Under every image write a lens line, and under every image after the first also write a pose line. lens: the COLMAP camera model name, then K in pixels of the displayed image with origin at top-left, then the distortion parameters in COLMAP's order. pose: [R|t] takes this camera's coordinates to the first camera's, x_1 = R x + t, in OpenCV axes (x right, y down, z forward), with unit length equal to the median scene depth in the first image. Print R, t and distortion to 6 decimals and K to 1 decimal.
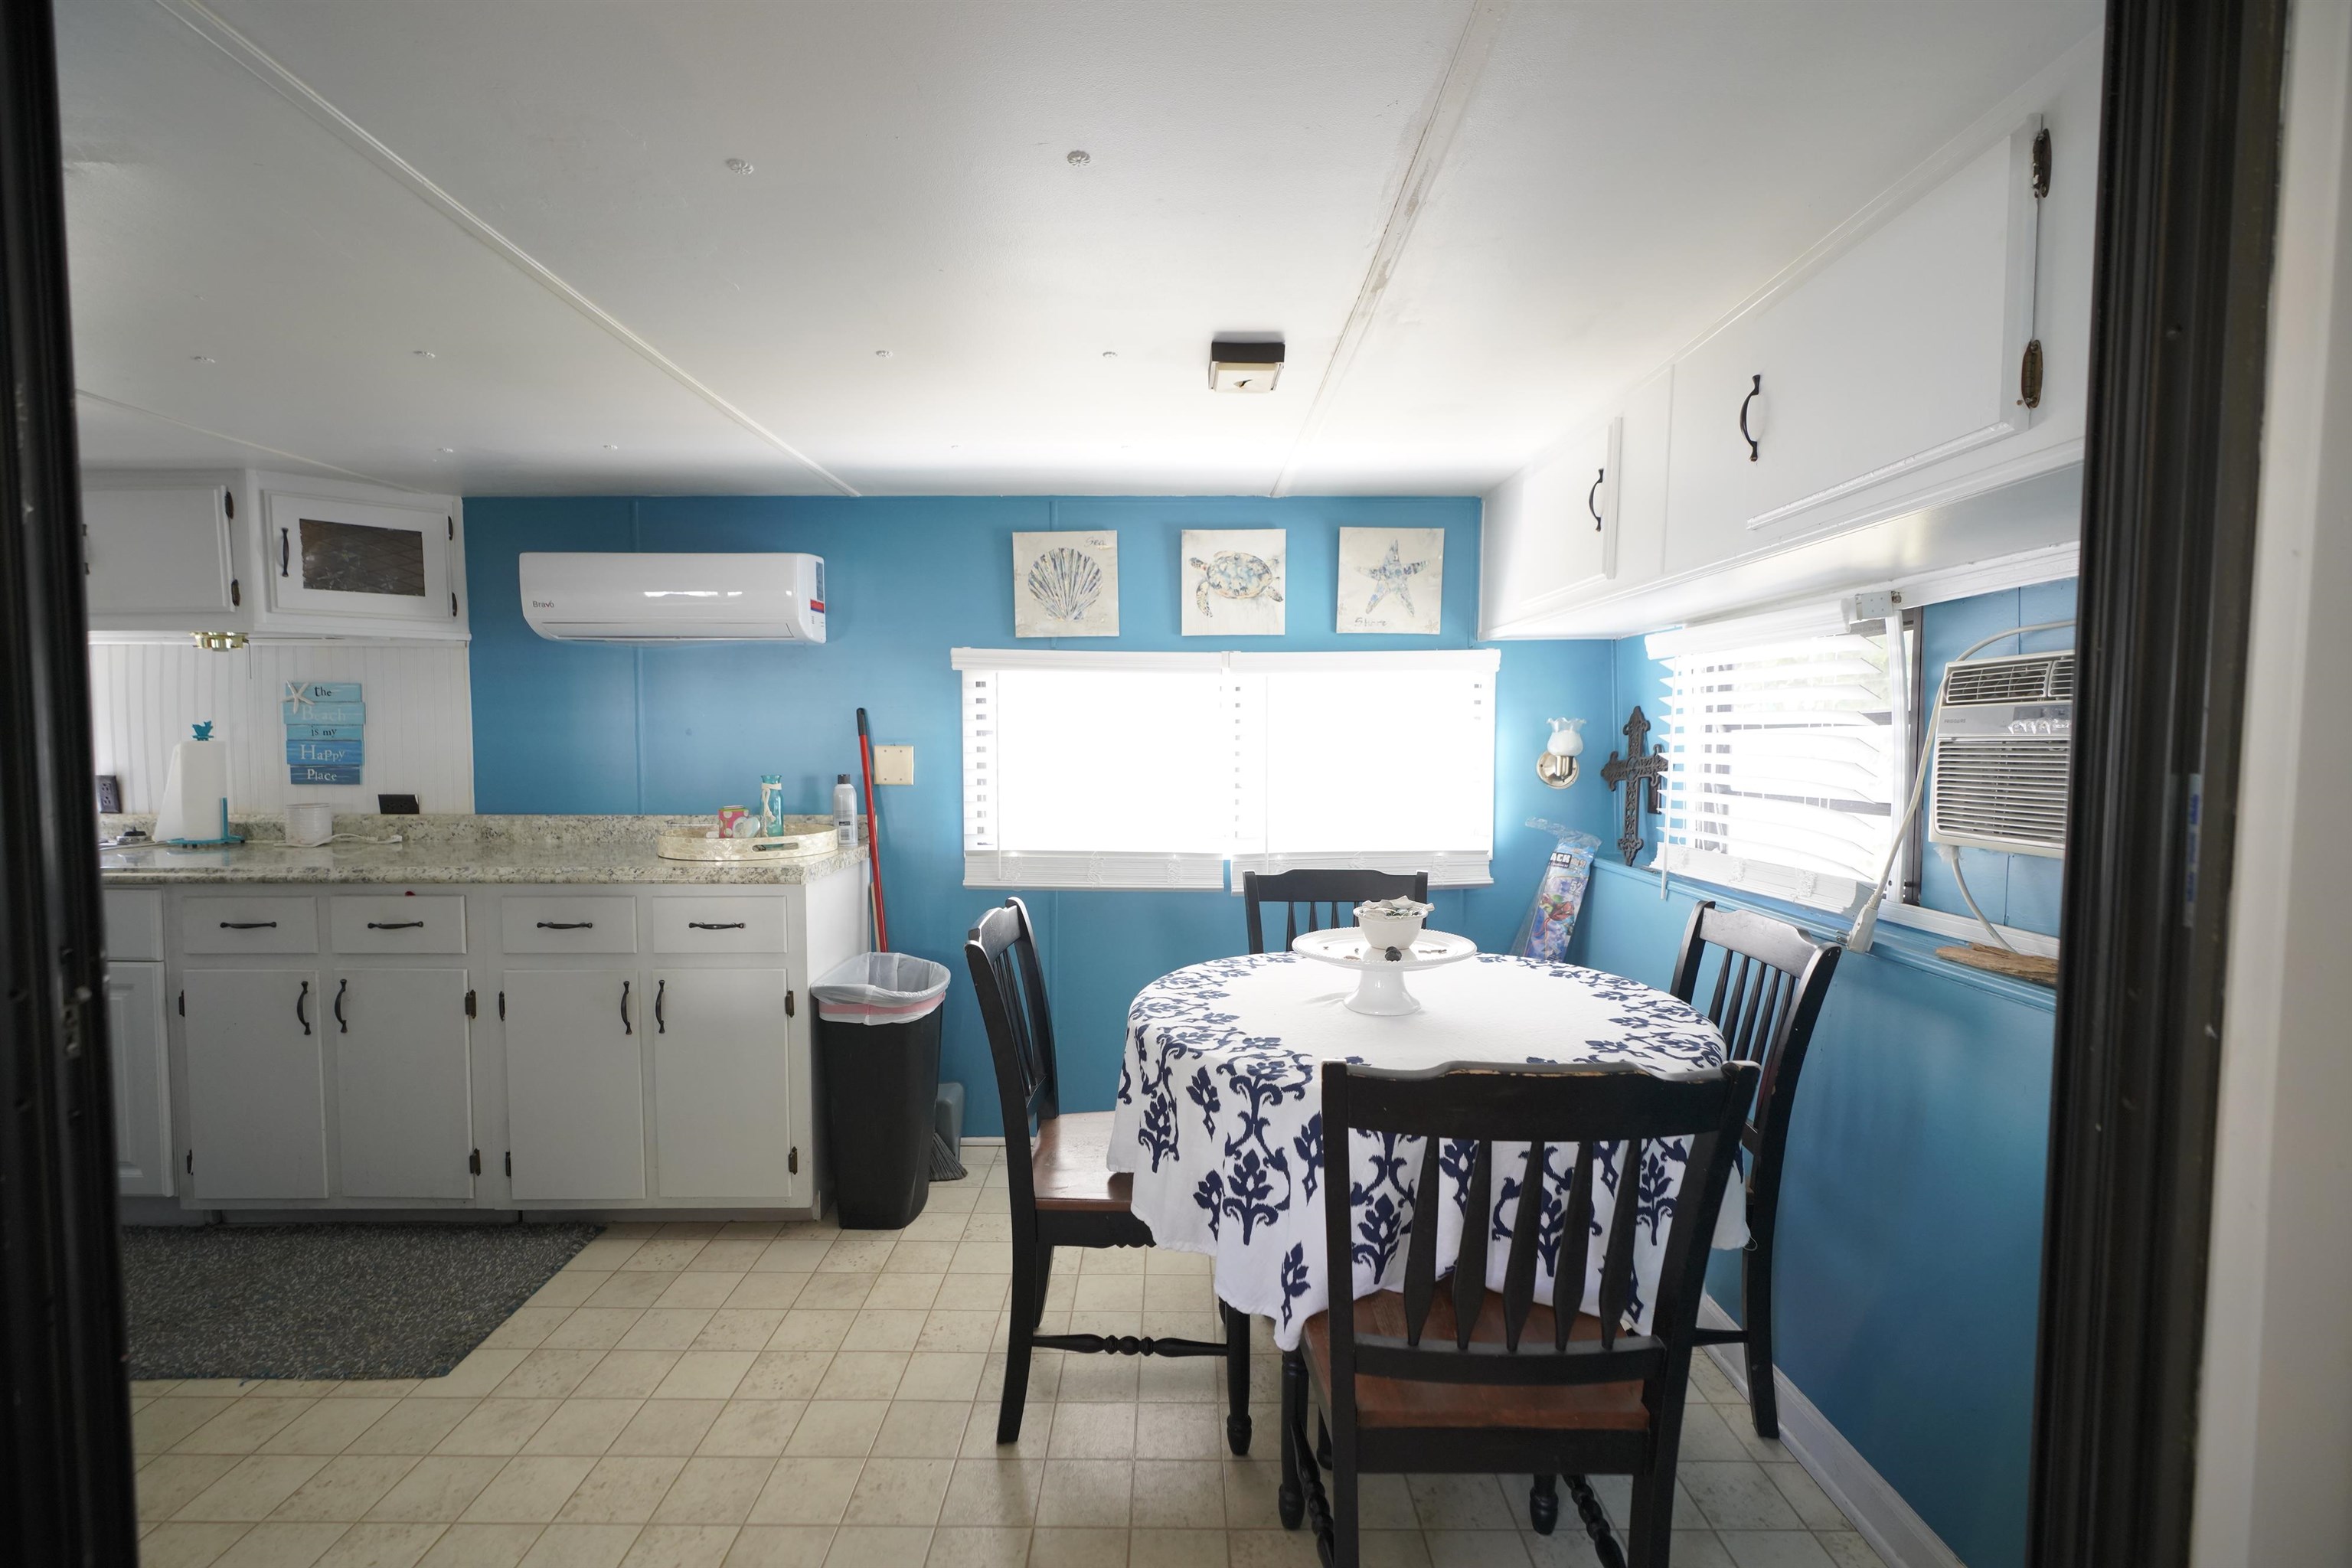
lens RADIAL K [[1056.1, 0, 1175.1], [0, 1056.1, 788.9], [0, 0, 1]] dist [0.000420, 0.000547]
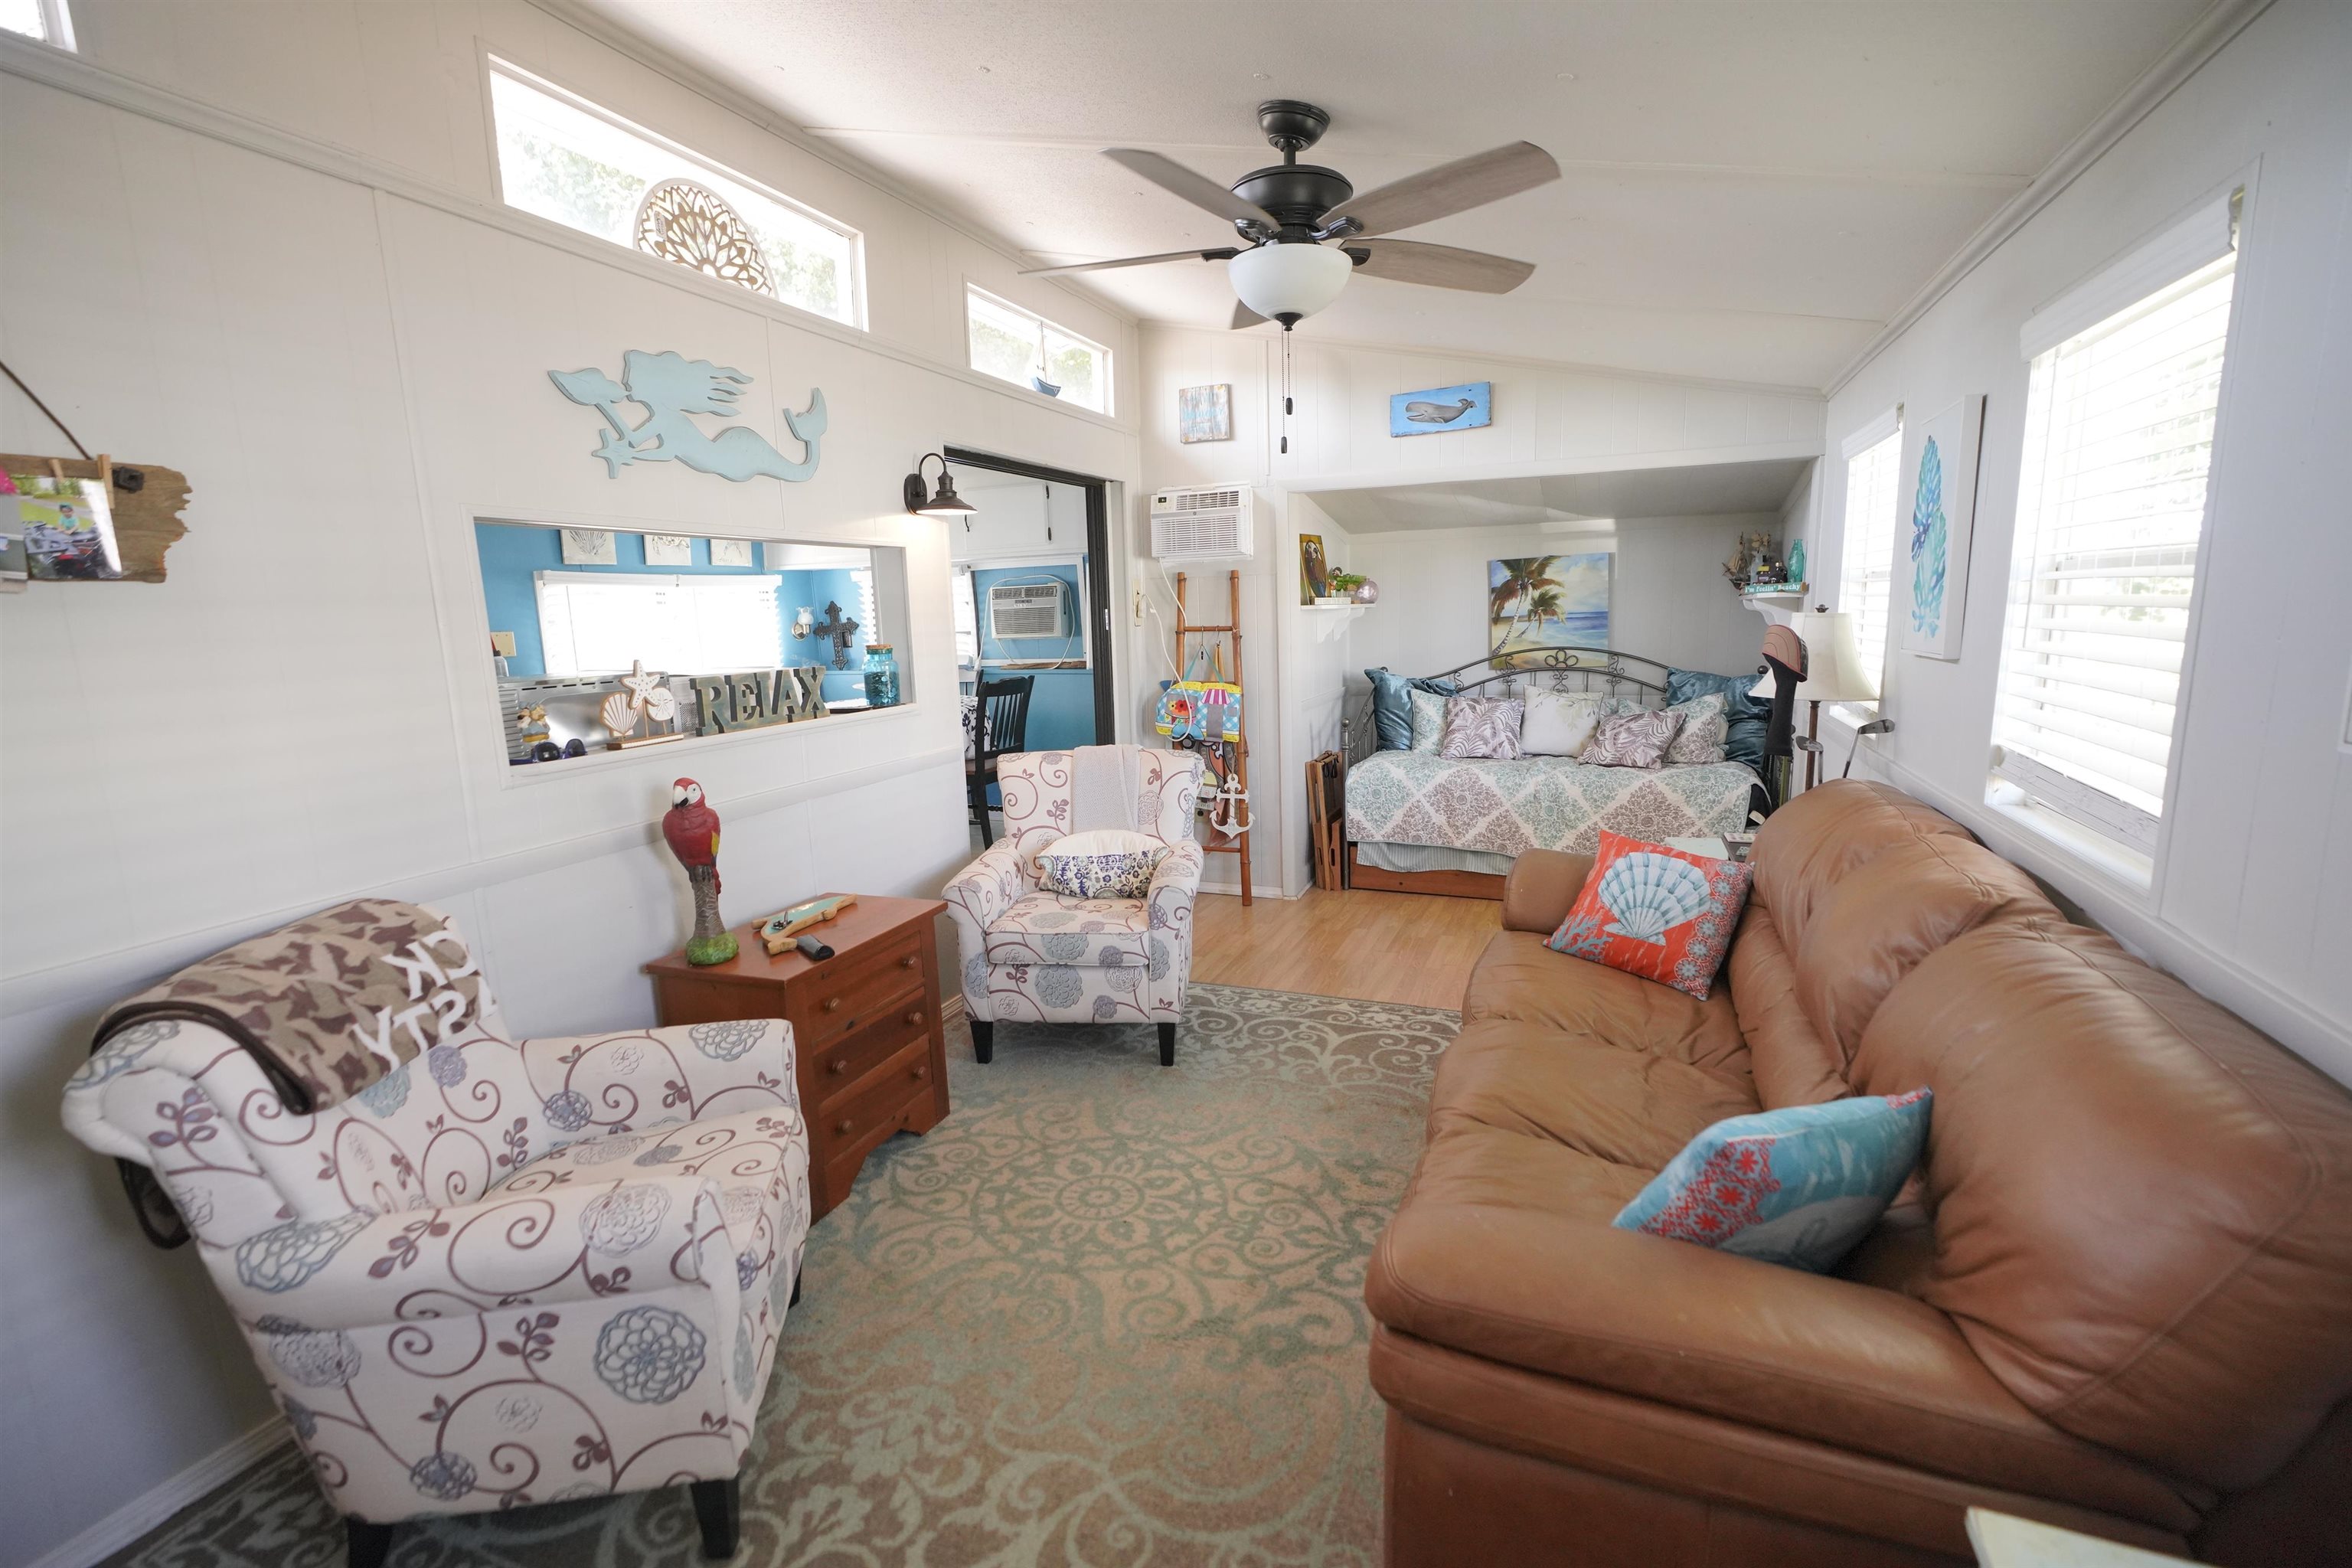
lens RADIAL K [[1056.1, 0, 1170.8], [0, 1056.1, 786.3], [0, 0, 1]] dist [0.000420, 0.000547]
pose [[0.384724, -0.166719, 0.907851, -1.398100], [0.083565, 0.985805, 0.145621, 0.043824], [-0.919241, 0.019841, 0.393194, -0.566004]]
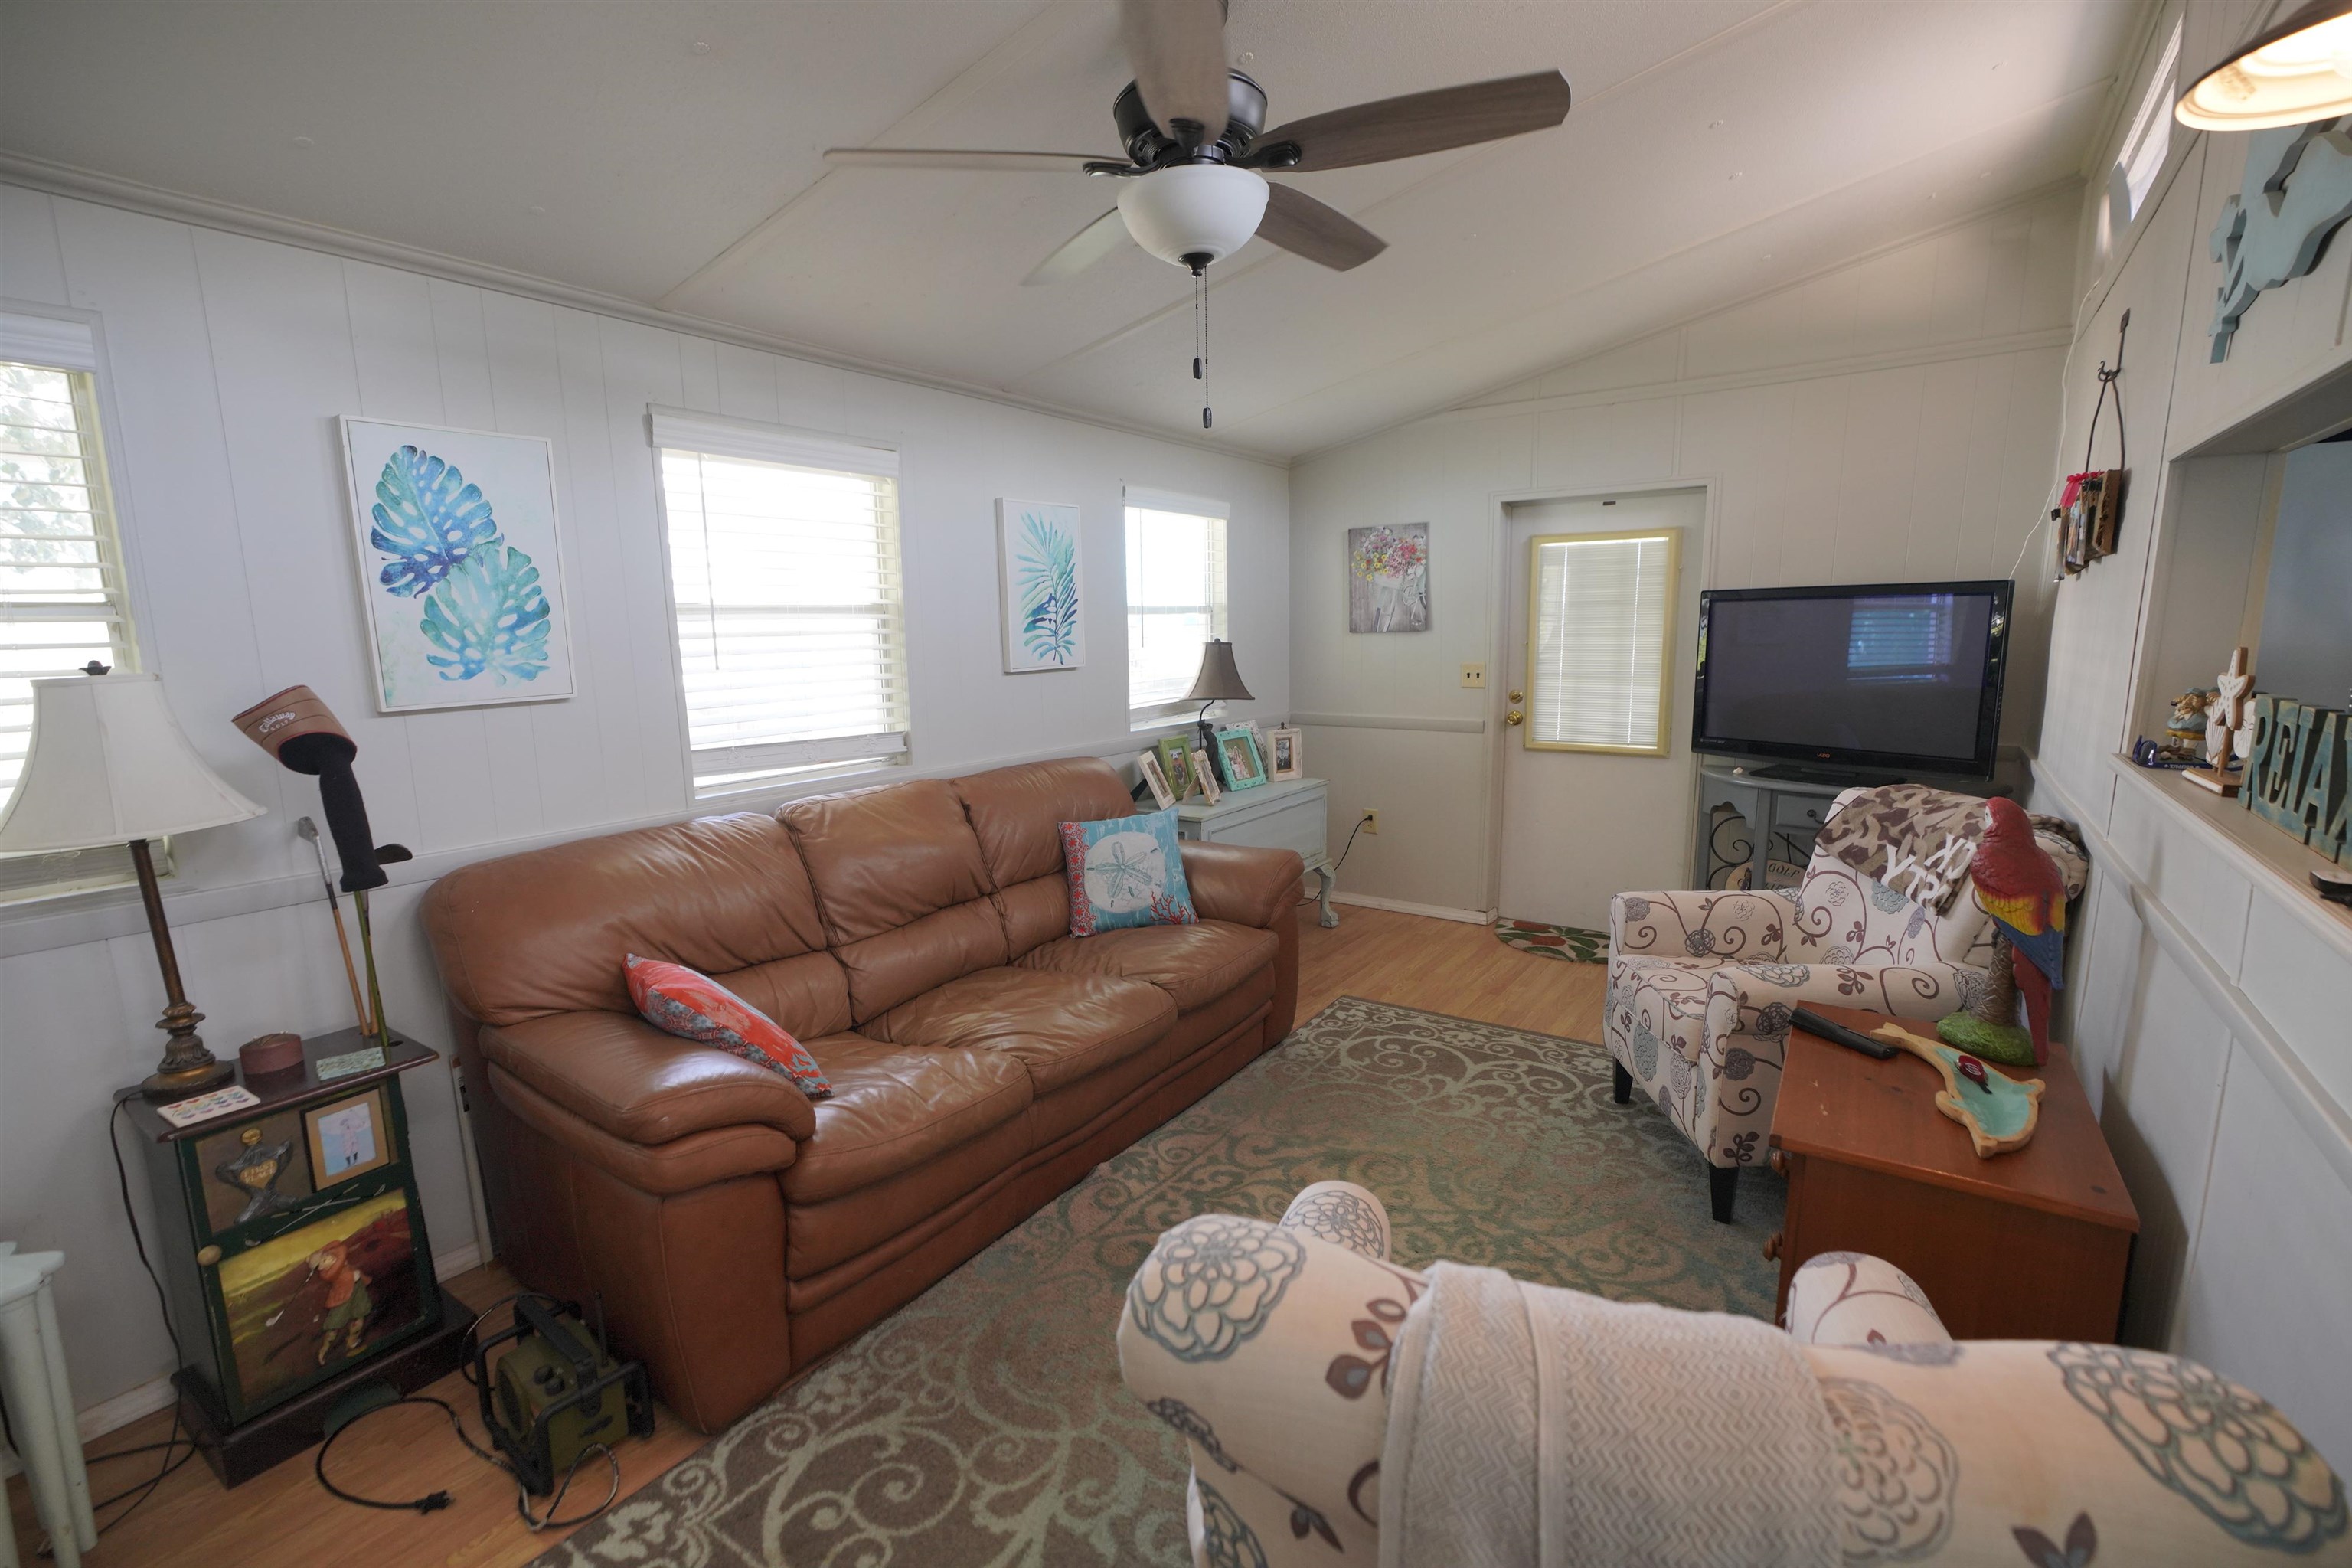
lens RADIAL K [[1056.1, 0, 1175.4], [0, 1056.1, 796.6], [0, 0, 1]] dist [0.000420, 0.000547]
pose [[-0.571770, 0.140315, -0.808326, 5.353356], [-0.030597, 0.980933, 0.191920, -0.073667], [0.819843, 0.134467, -0.556576, 2.434270]]
